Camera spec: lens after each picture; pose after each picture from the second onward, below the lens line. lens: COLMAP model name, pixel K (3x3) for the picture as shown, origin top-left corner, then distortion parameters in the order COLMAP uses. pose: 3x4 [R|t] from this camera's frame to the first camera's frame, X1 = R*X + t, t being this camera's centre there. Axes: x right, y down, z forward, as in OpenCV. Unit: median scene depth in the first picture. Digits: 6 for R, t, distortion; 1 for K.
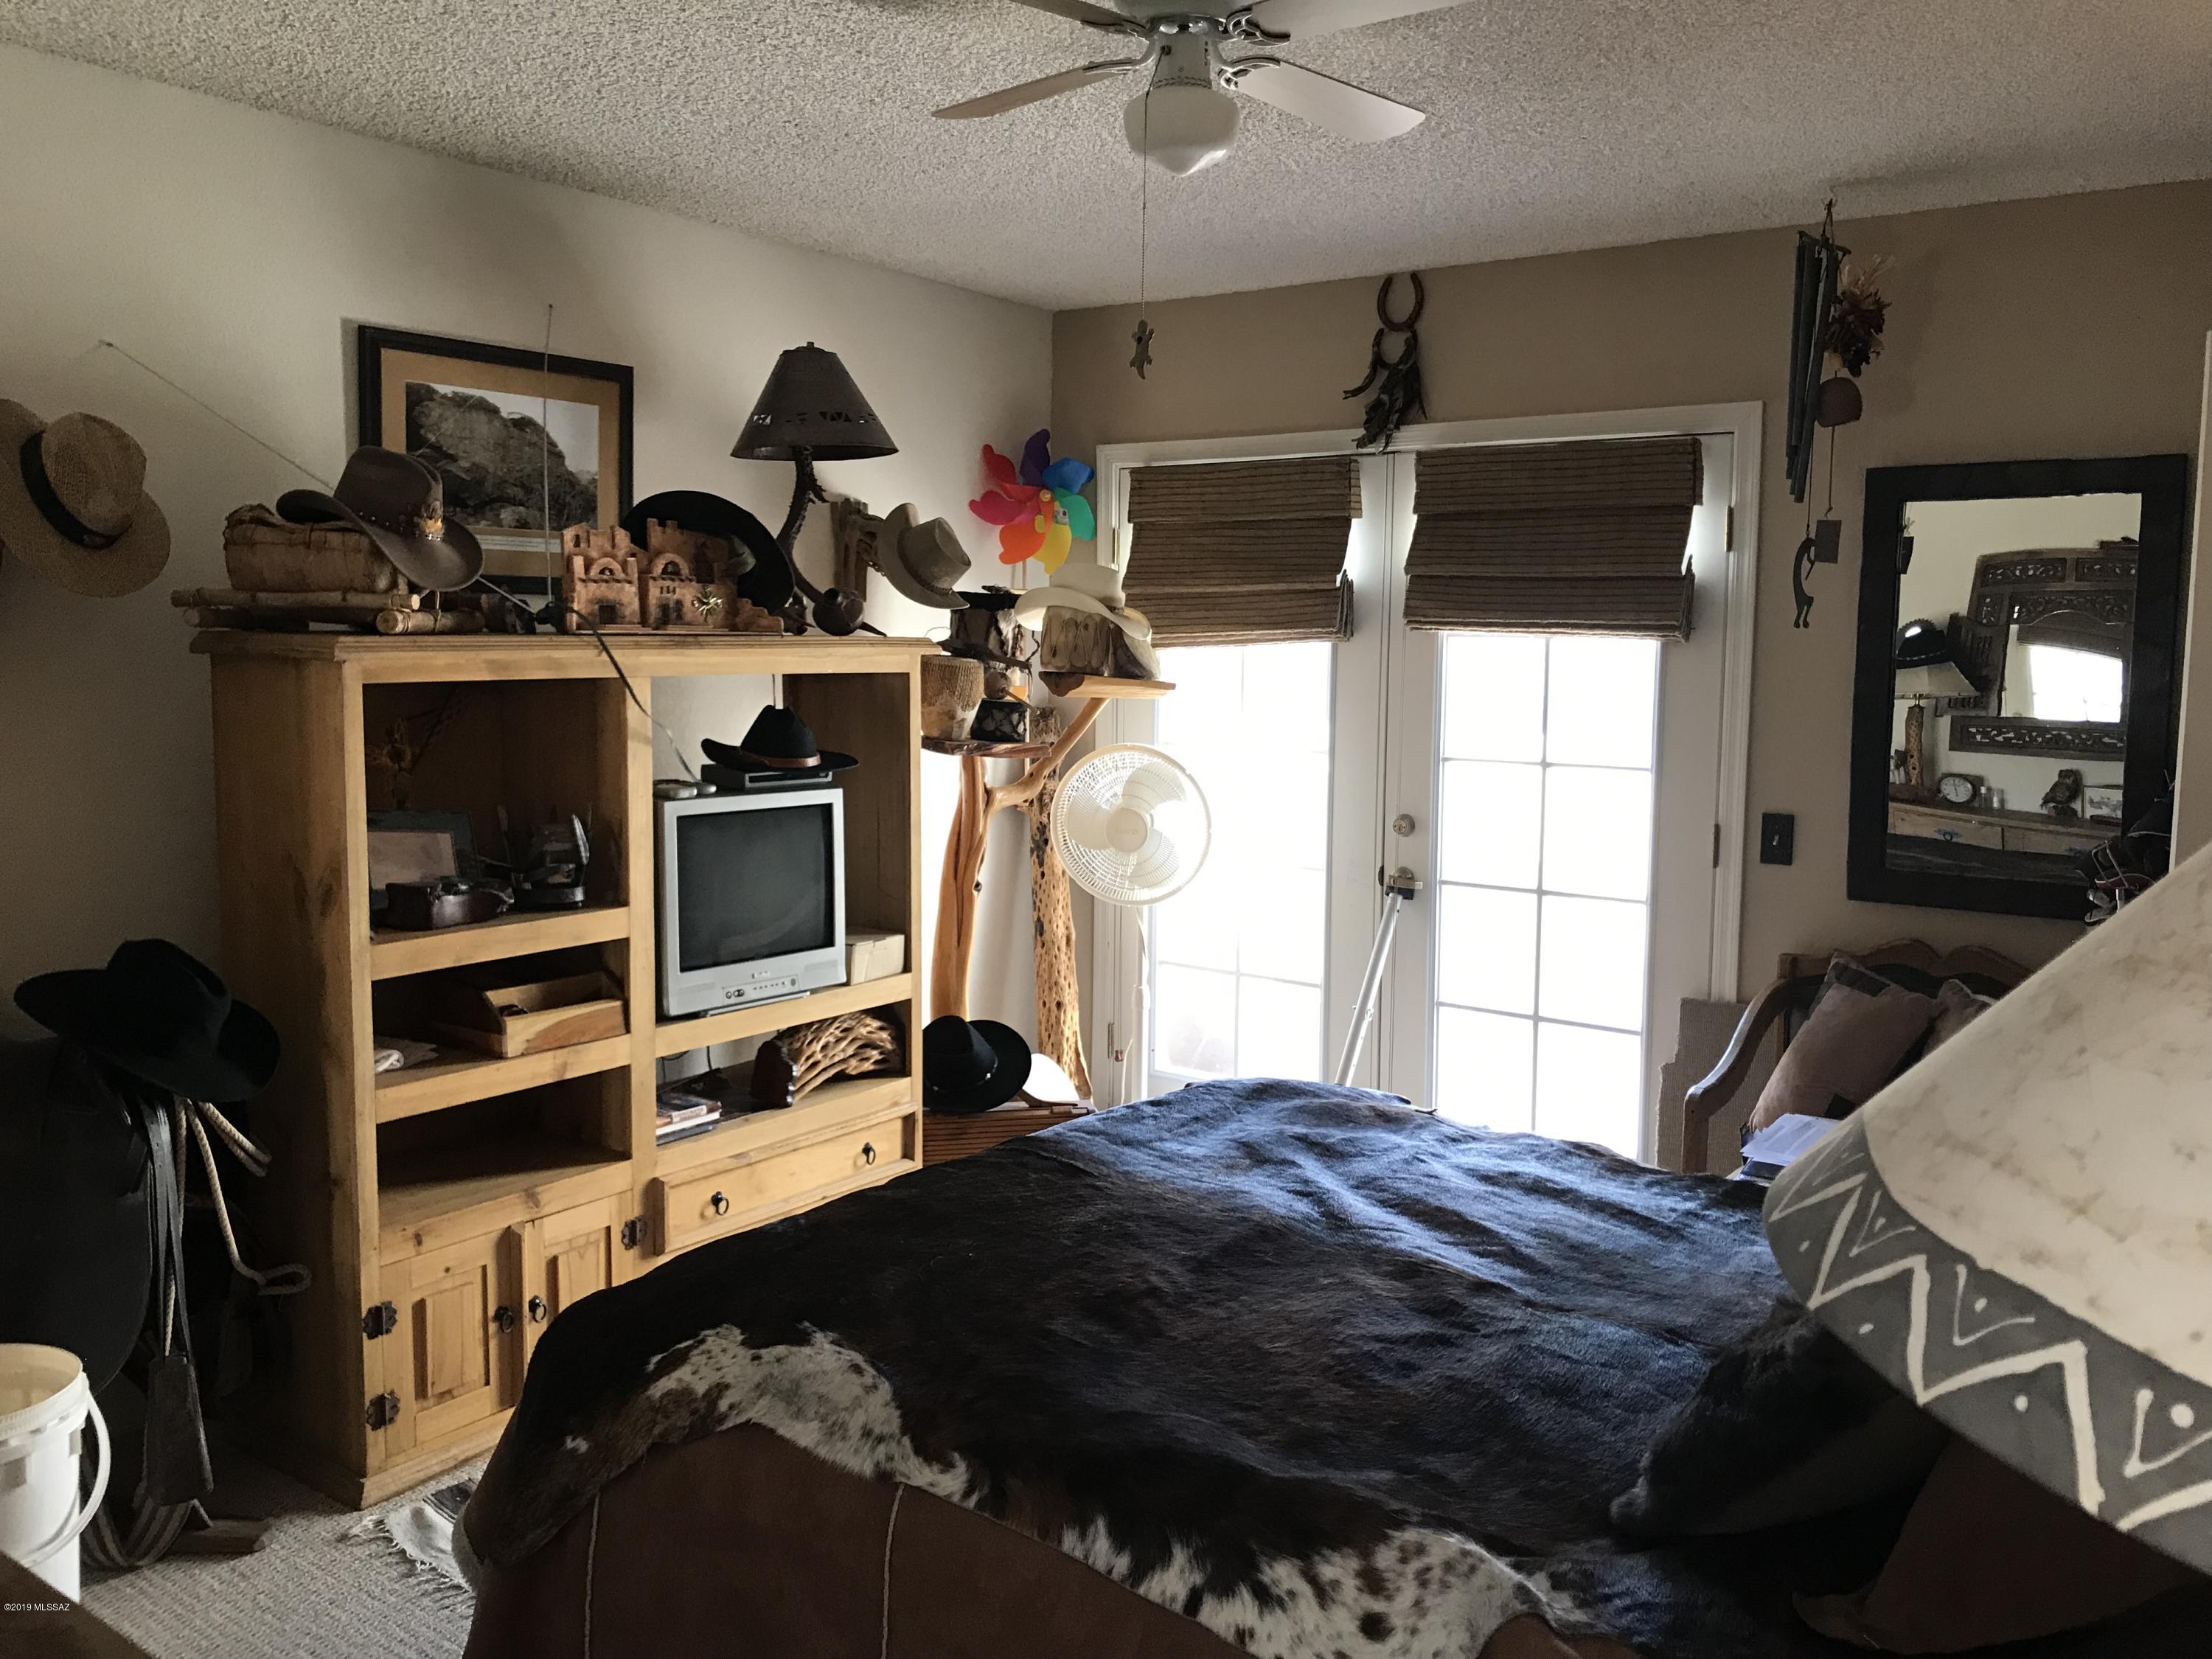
lens RADIAL K [[1817.9, 0, 1096.1], [0, 1817.9, 814.1], [0, 0, 1]] dist [0.024142, -0.010328]
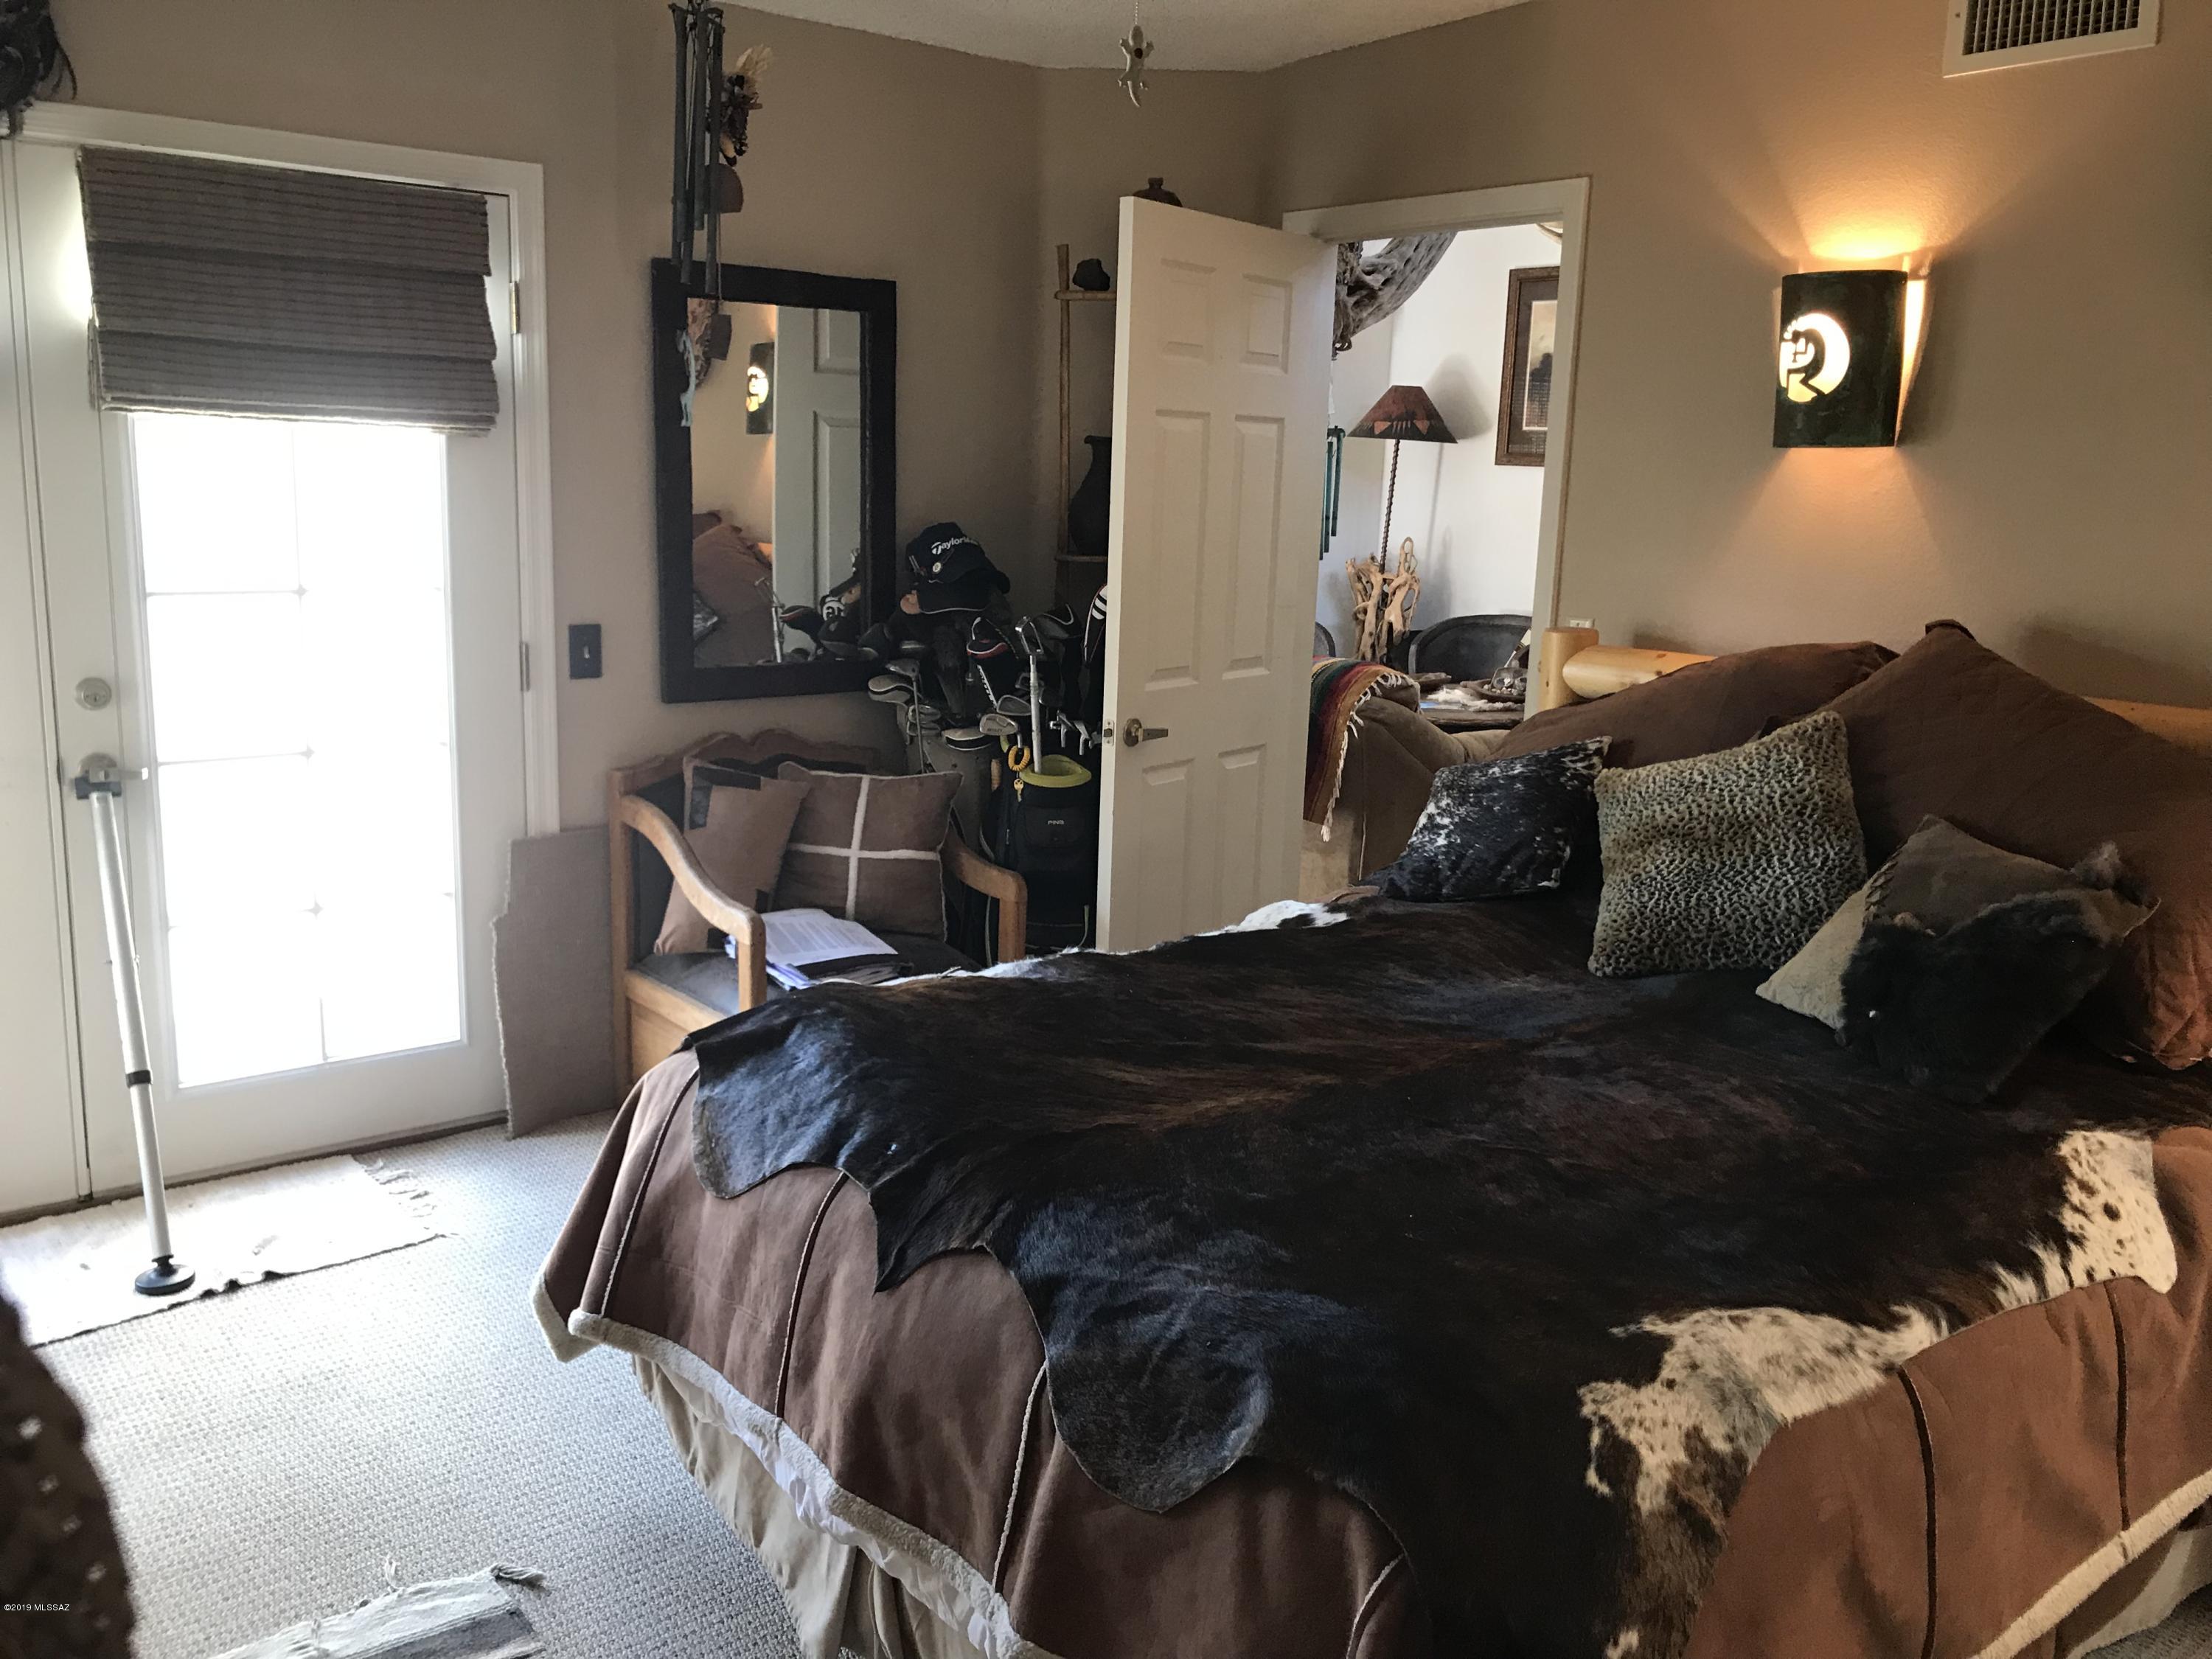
lens RADIAL K [[1817.9, 0, 1096.1], [0, 1817.9, 814.1], [0, 0, 1]] dist [0.024142, -0.010328]
pose [[0.255249, -0.188339, 0.948355, -0.949318], [0.072456, 0.981813, 0.175482, -0.102053], [-0.964157, 0.023922, 0.264253, 1.017365]]
